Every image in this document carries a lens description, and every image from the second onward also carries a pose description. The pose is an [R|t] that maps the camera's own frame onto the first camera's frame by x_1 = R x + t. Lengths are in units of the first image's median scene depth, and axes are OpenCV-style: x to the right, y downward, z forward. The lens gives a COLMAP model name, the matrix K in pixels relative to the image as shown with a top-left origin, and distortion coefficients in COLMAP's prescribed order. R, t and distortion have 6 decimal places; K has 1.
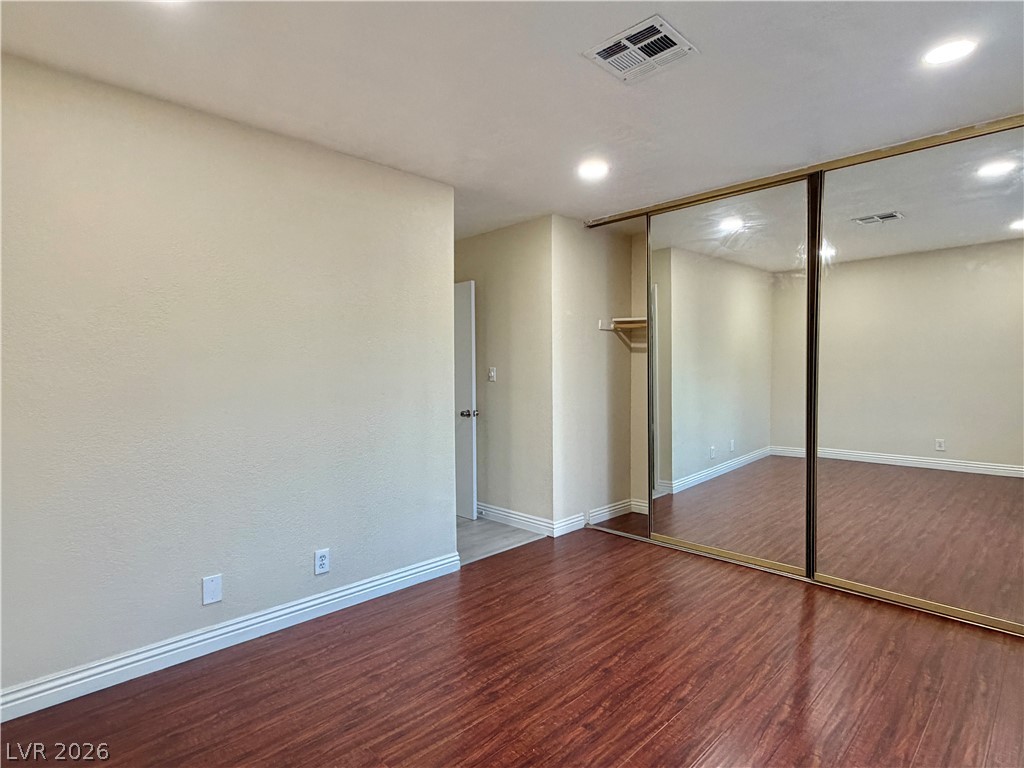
lens RADIAL K [[539.1, 0, 506.9], [0, 539.1, 385.5], [0, 0, 1]] dist [-0.003484, 0.002054]
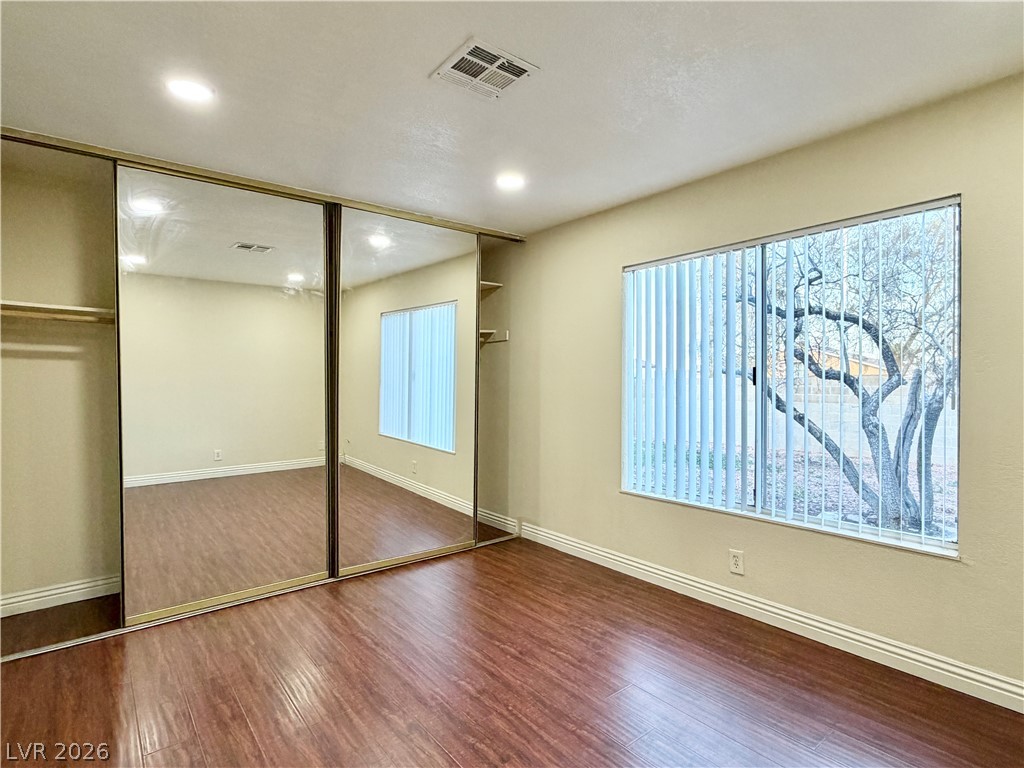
lens RADIAL K [[539.1, 0, 508.0], [0, 539.1, 379.2], [0, 0, 1]] dist [-0.003484, 0.002054]
pose [[0.097329, 0.015182, 0.995136, -0.469632], [0.041168, 0.998966, -0.019267, 0.000333], [-0.994400, 0.042843, 0.096604, 0.534193]]
